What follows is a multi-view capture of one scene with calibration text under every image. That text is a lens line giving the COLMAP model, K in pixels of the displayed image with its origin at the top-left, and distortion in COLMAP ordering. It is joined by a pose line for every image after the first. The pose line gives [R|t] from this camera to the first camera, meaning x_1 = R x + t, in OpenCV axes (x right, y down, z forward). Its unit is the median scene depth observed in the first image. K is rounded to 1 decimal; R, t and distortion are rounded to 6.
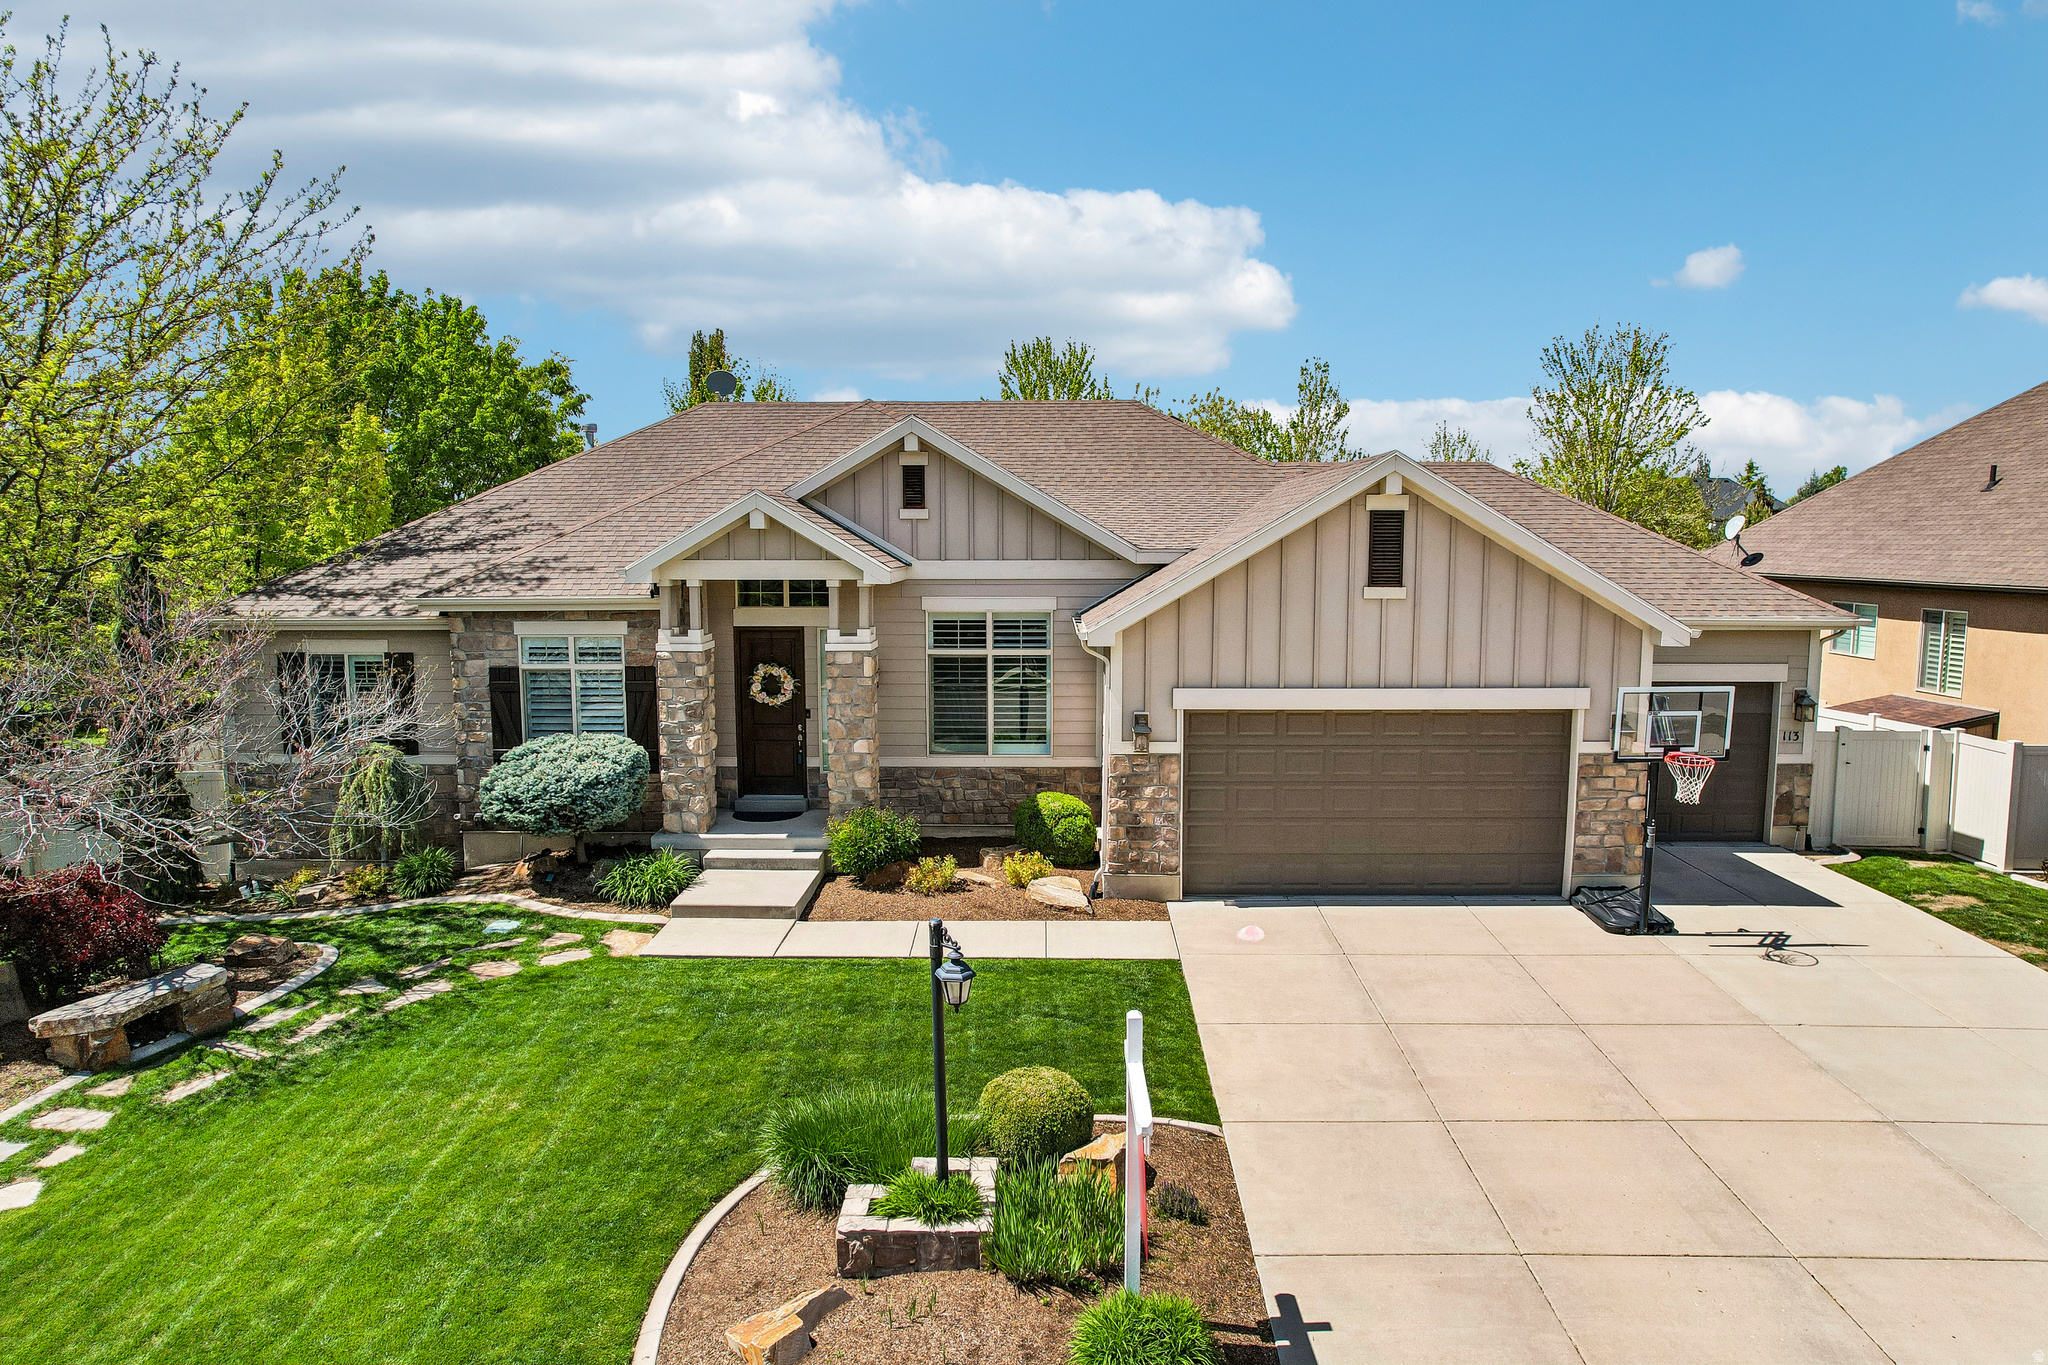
lens RADIAL K [[1340.3, 0, 1024.0], [0, 1340.3, 682.5], [0, 0, 1]] dist [-0.138198, 0.141204]
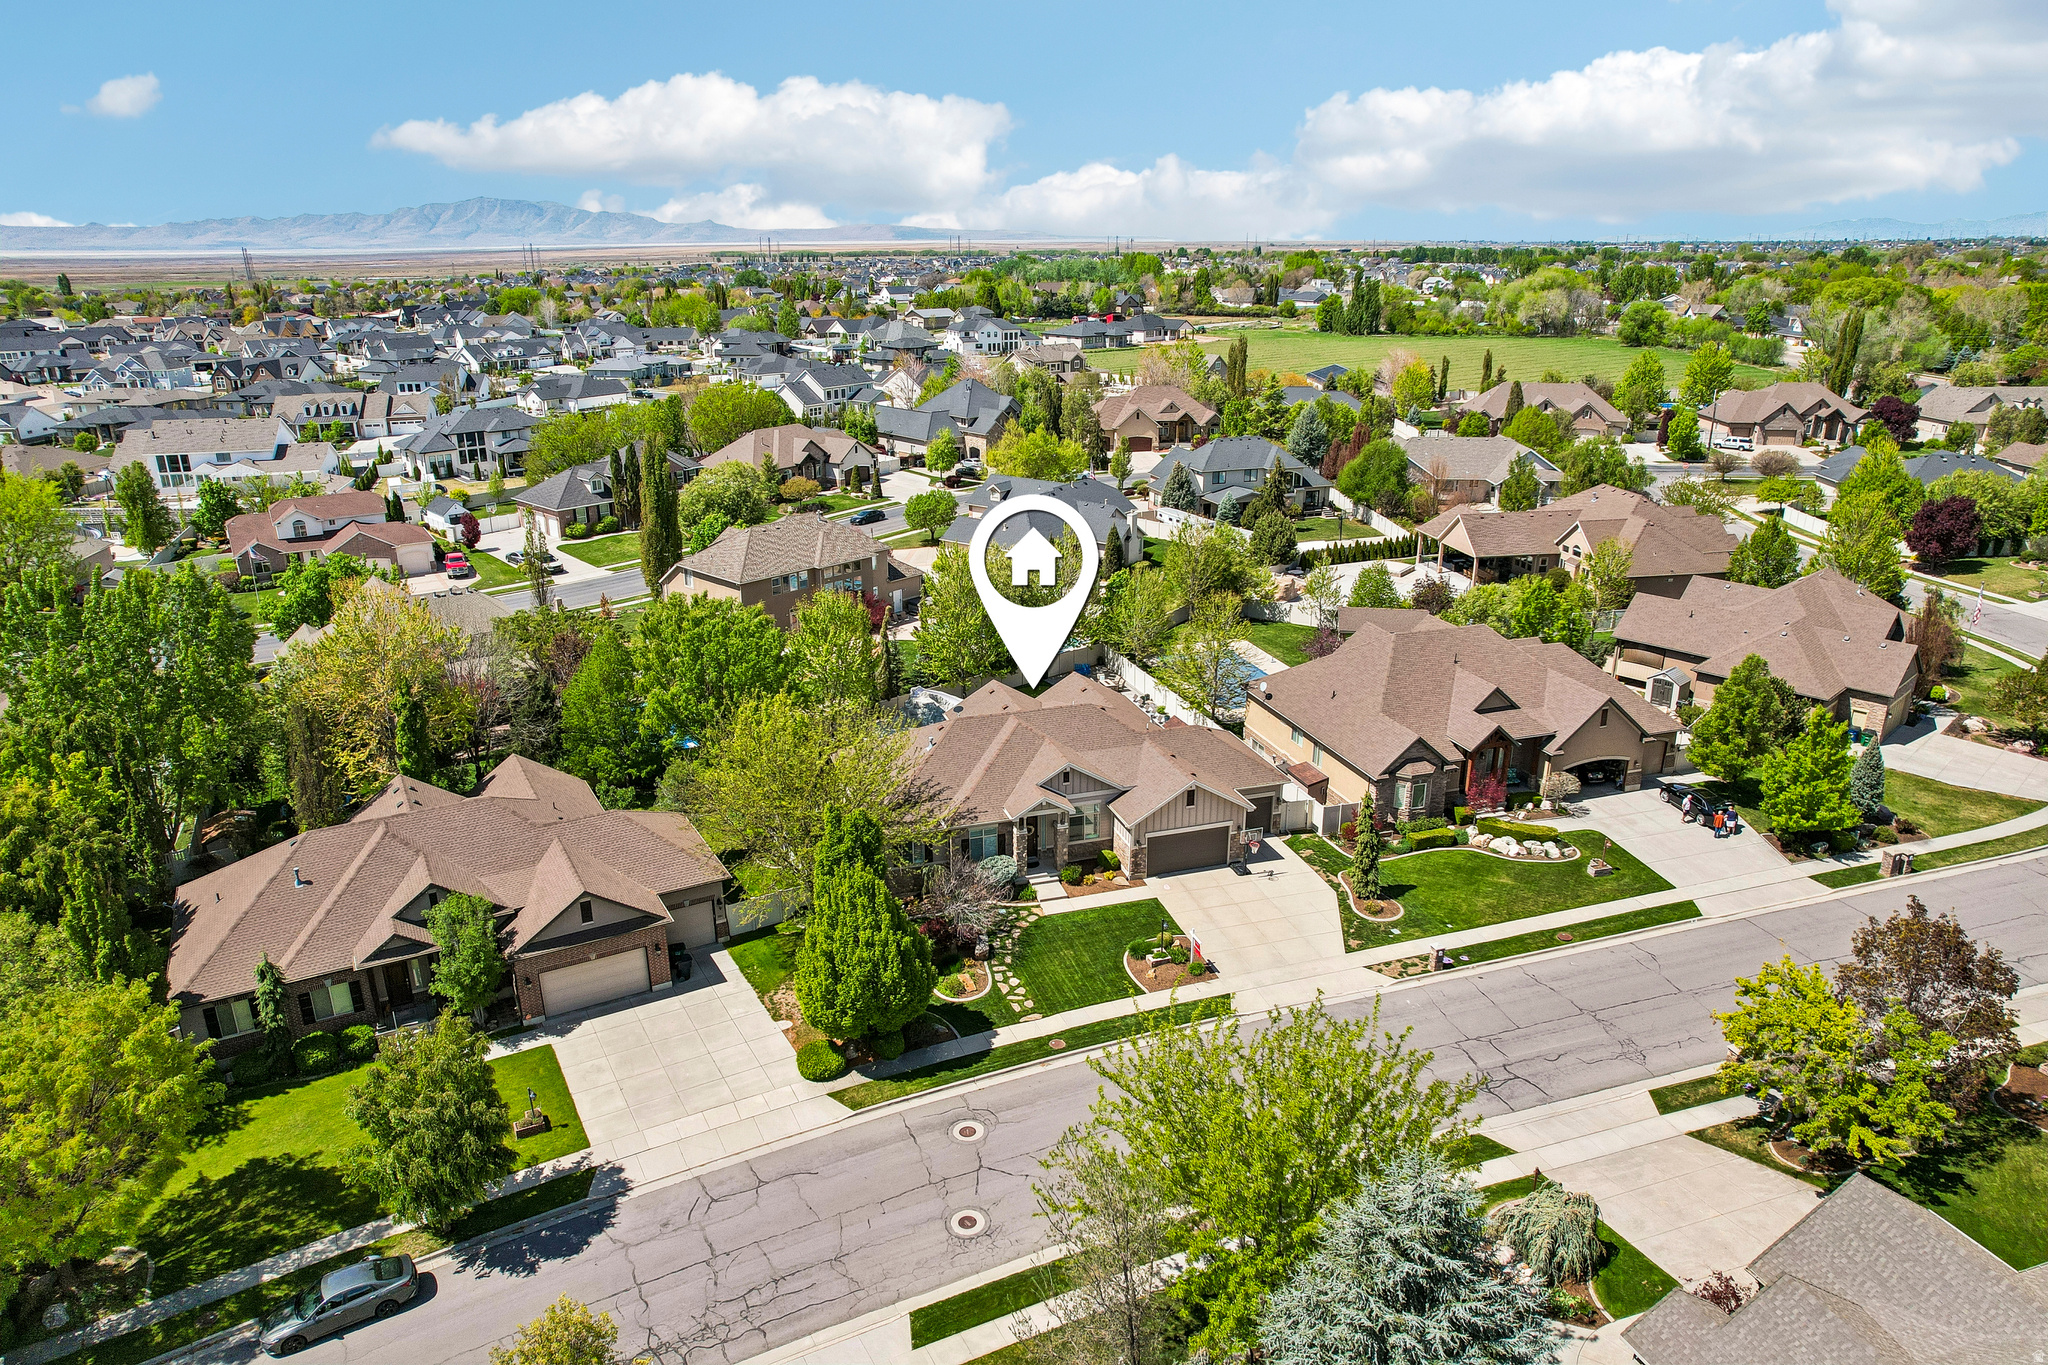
lens RADIAL K [[1327.2, 0, 1024.0], [0, 1327.2, 682.5], [0, 0, 1]] dist [-0.058254, -0.000806]
pose [[0.942727, -0.101637, 0.317705, -1.455814], [0.030039, 0.974447, 0.222599, -1.334325], [-0.332211, -0.200307, 0.921690, -2.526887]]
